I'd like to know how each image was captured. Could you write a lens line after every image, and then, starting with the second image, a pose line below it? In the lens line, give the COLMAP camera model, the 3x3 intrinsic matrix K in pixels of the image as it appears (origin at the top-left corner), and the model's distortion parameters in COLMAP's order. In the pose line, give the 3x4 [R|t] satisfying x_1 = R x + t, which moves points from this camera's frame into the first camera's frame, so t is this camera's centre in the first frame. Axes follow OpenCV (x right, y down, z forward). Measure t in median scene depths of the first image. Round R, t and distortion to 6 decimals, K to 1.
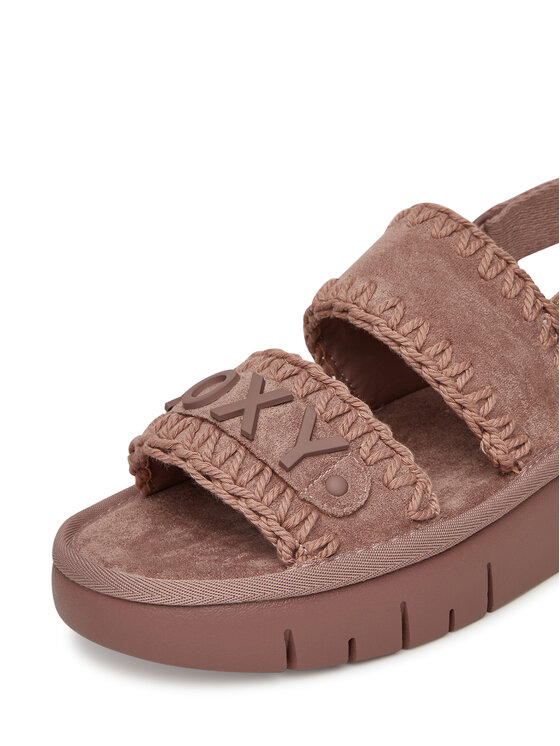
lens RADIAL K [[1395.2, 0, 280.0], [0, 1395.2, 373.0], [0, 0, 1]] dist [0.475409, 0.076523]
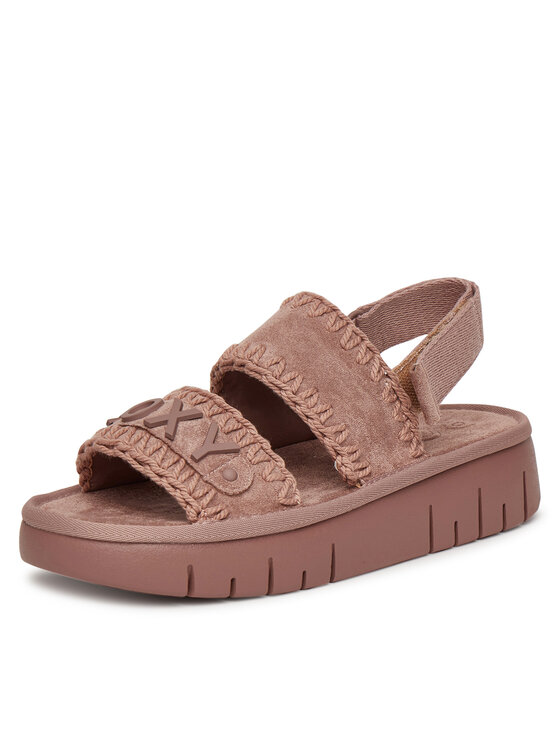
lens RADIAL K [[2190.0, 0, 280.0], [0, 2190.0, 373.0], [0, 0, 1]] dist [1.816575, 0.122331]
pose [[0.996660, 0.058382, 0.057105, -0.040947], [-0.051220, 0.991488, -0.119701, 0.231672], [-0.063607, 0.116377, 0.991166, -1.191881]]
